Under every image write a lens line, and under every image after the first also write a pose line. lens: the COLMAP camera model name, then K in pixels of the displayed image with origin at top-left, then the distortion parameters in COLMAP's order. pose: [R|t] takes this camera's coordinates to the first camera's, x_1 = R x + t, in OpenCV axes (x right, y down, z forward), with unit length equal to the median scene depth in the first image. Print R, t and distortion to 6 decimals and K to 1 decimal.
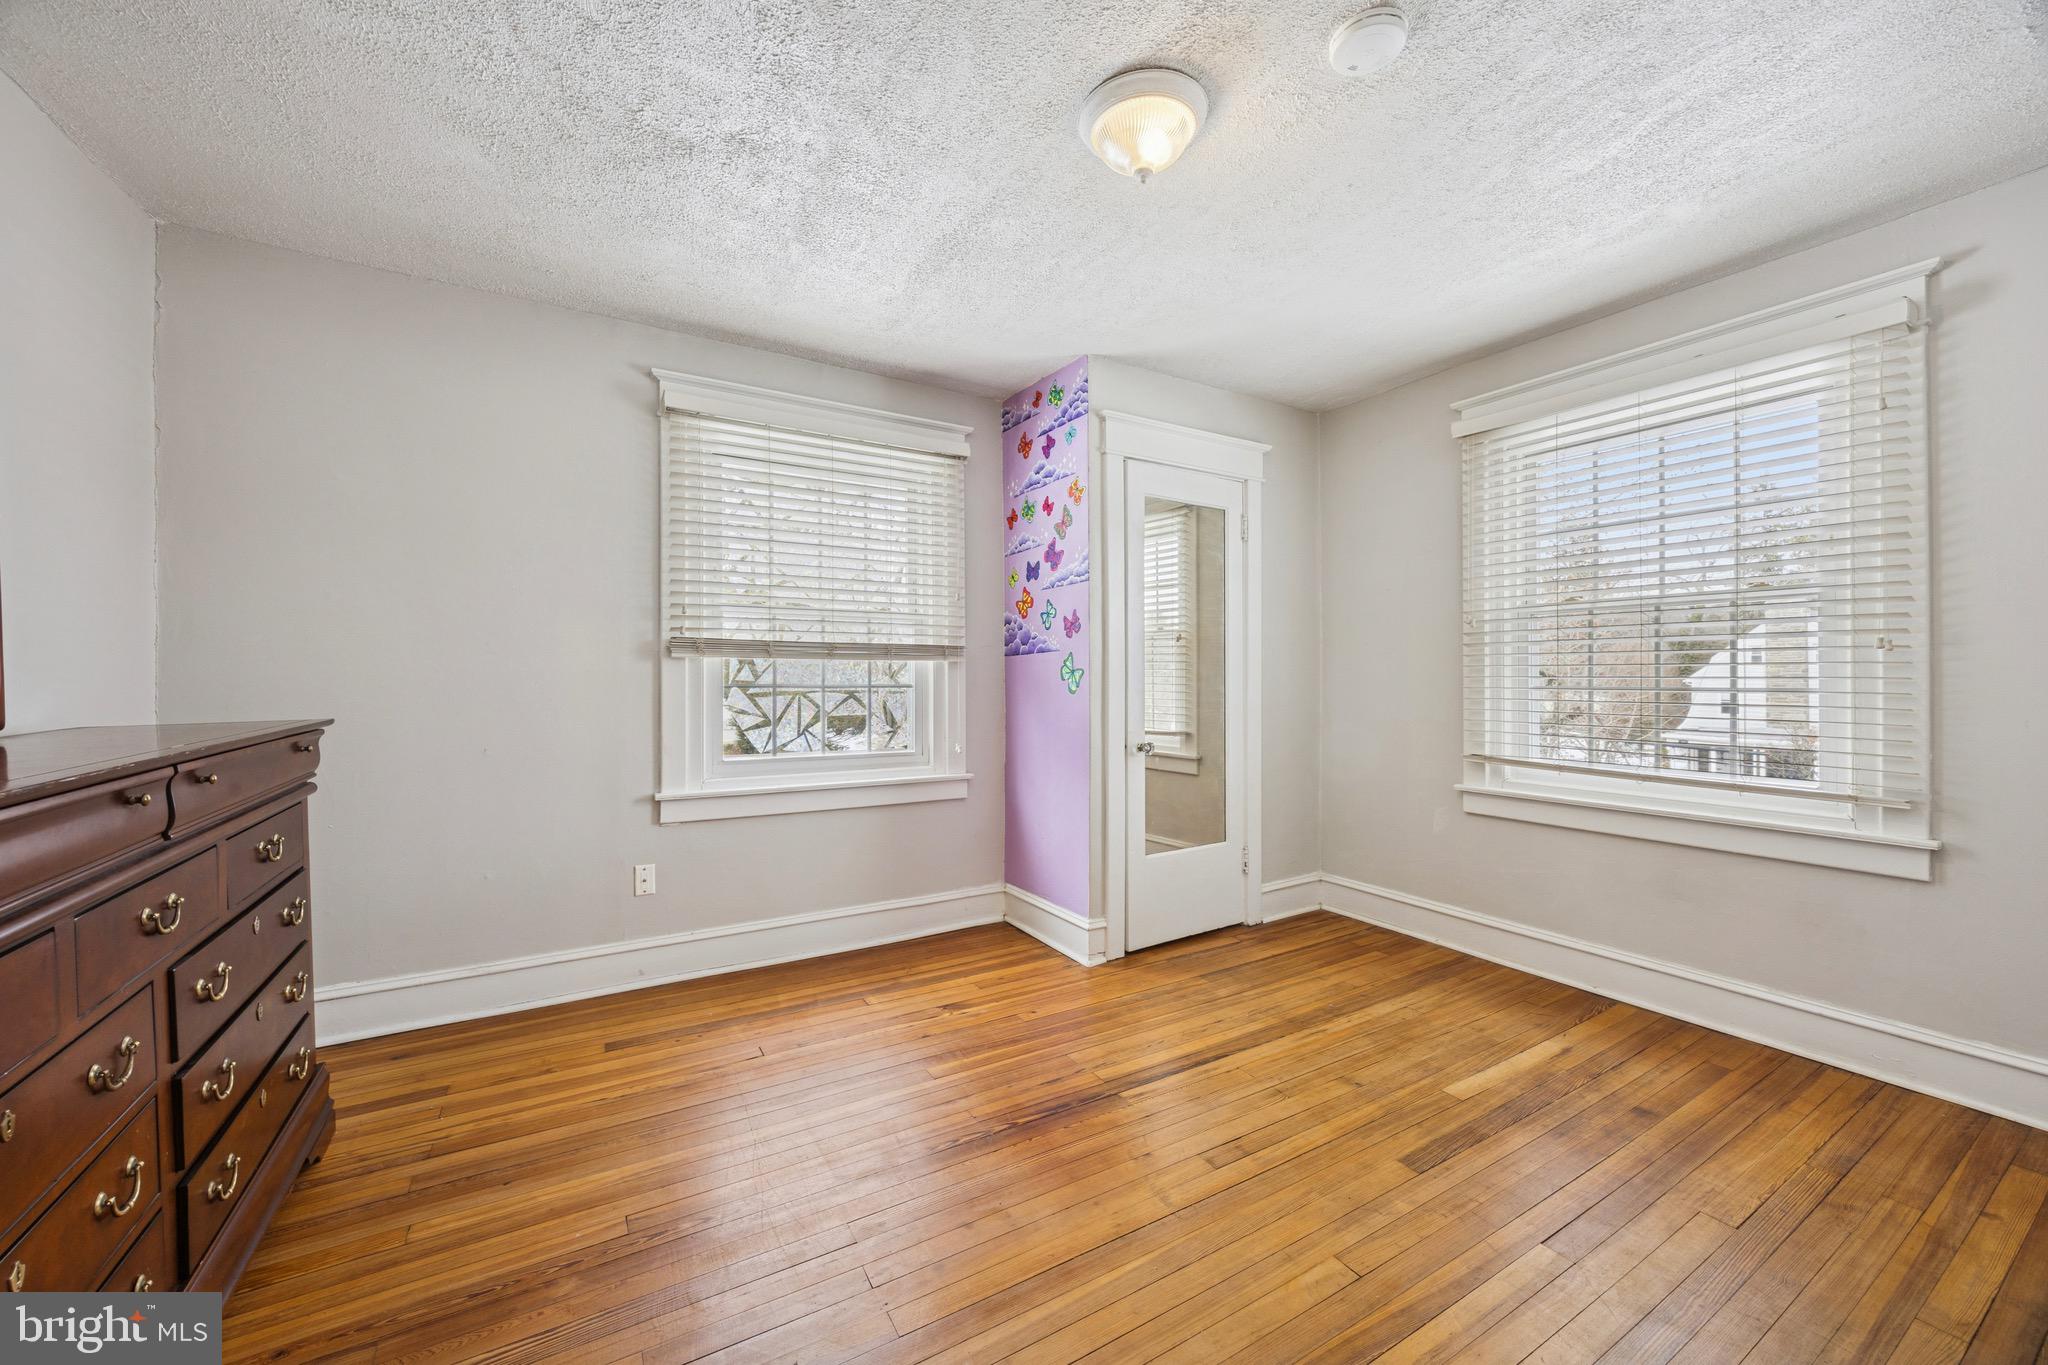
lens RADIAL K [[779.3, 0, 1016.7], [0, 779.3, 679.1], [0, 0, 1]] dist [-0.002021, -0.000133]
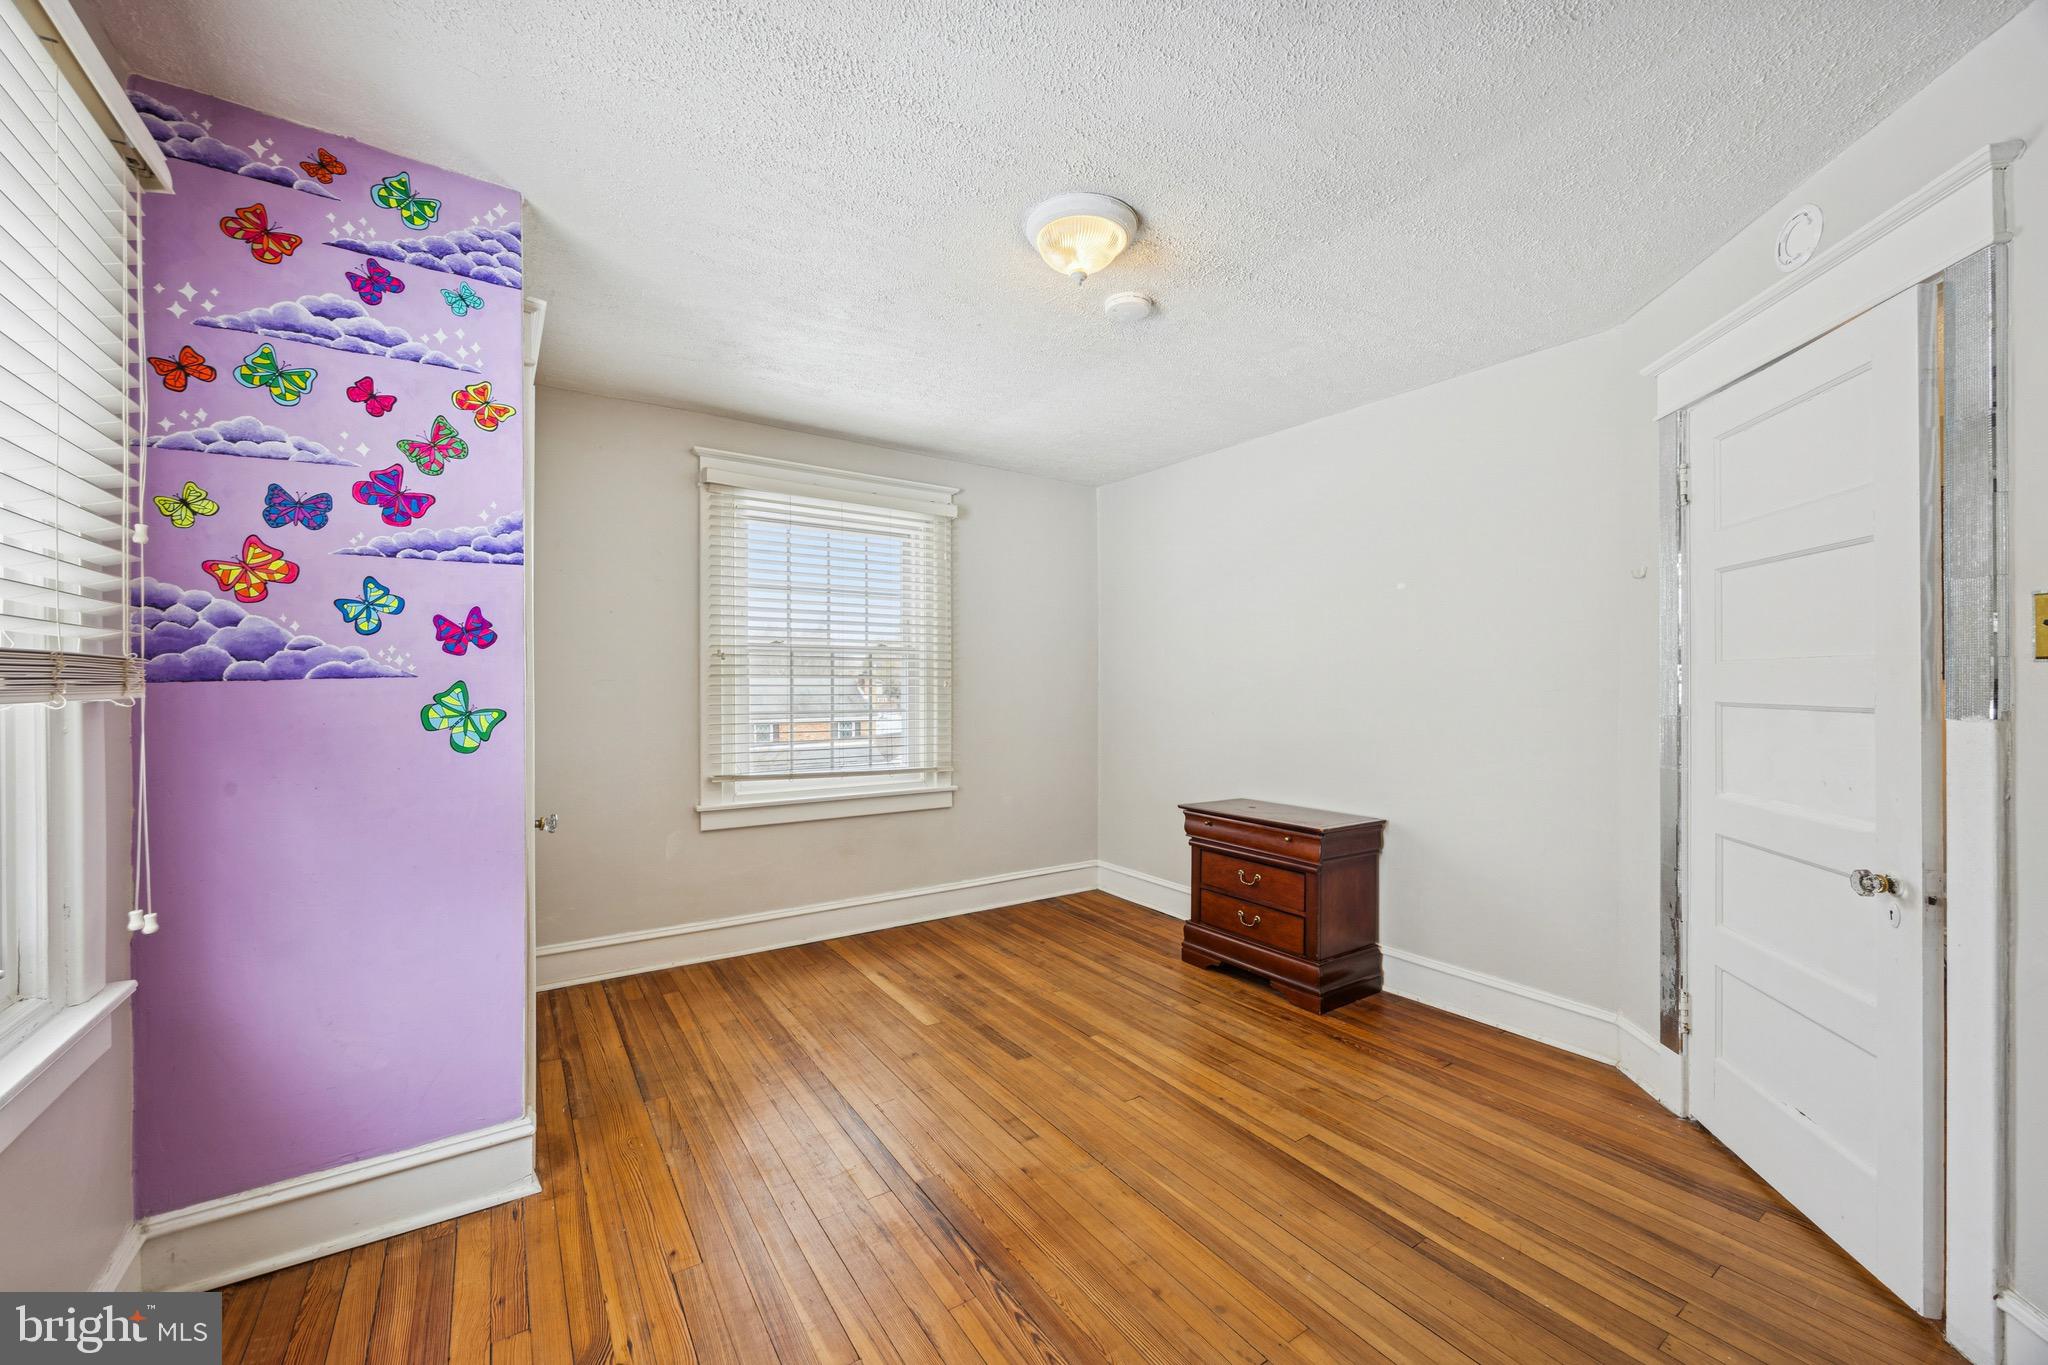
lens RADIAL K [[779.3, 0, 1020.7], [0, 779.3, 684.8], [0, 0, 1]] dist [-0.002021, -0.000133]
pose [[-0.057080, -0.000593, 0.998369, -0.526300], [0.003356, 0.999994, 0.000785, -0.030448], [-0.998364, 0.003395, -0.057078, 0.627445]]
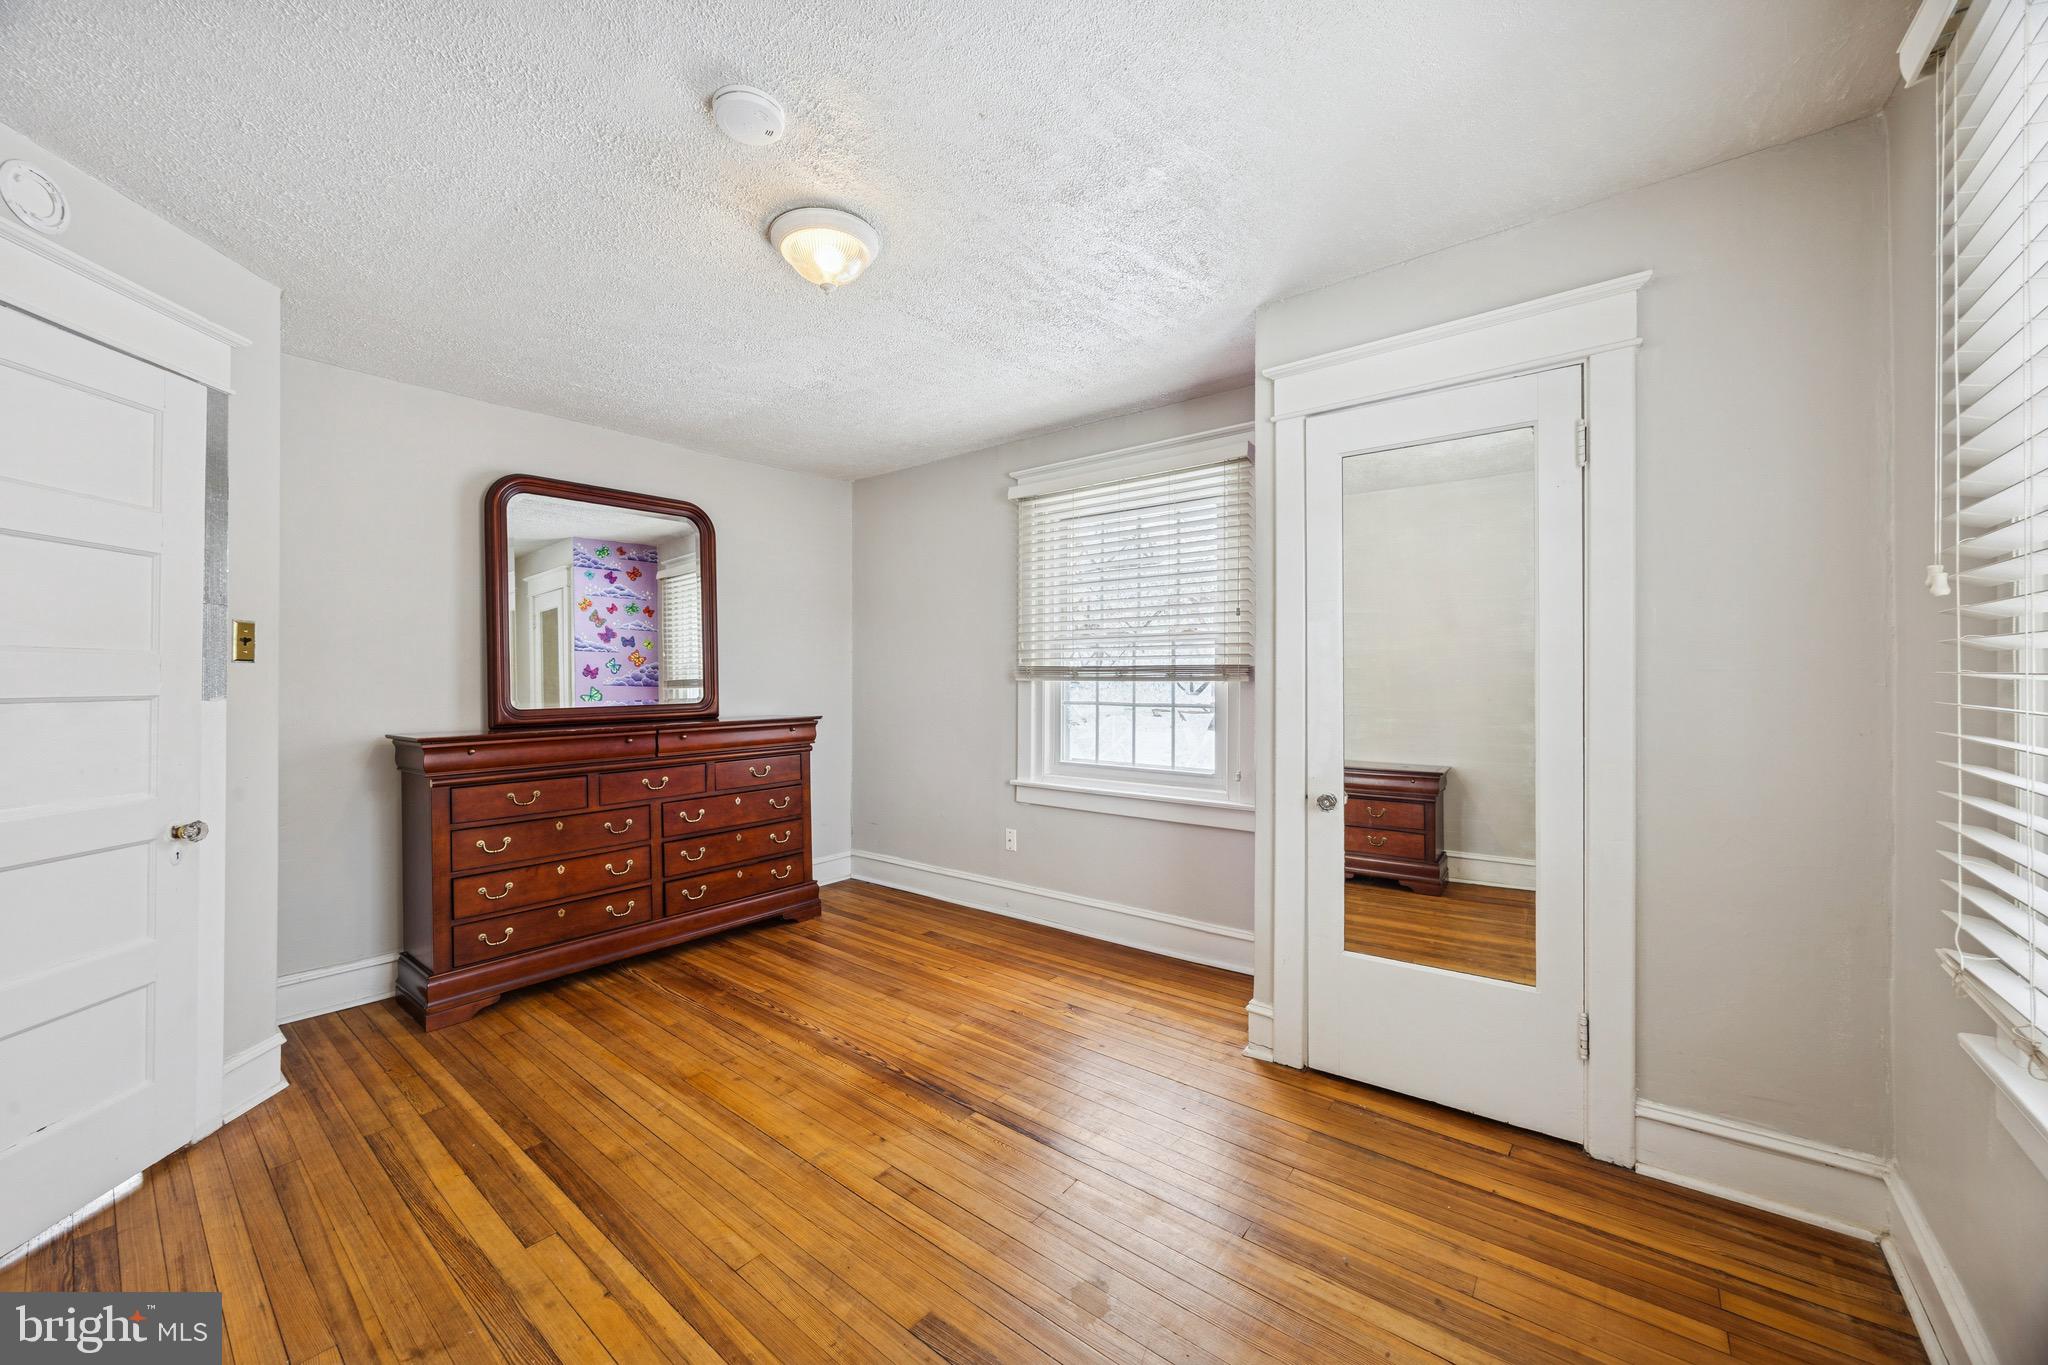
lens RADIAL K [[779.3, 0, 1018.0], [0, 779.3, 686.1], [0, 0, 1]] dist [-0.002021, -0.000133]
pose [[0.346387, 0.006498, -0.938069, 0.751102], [-0.001836, 0.999979, 0.006248, -0.025253], [0.938090, -0.000442, 0.346392, 0.470207]]
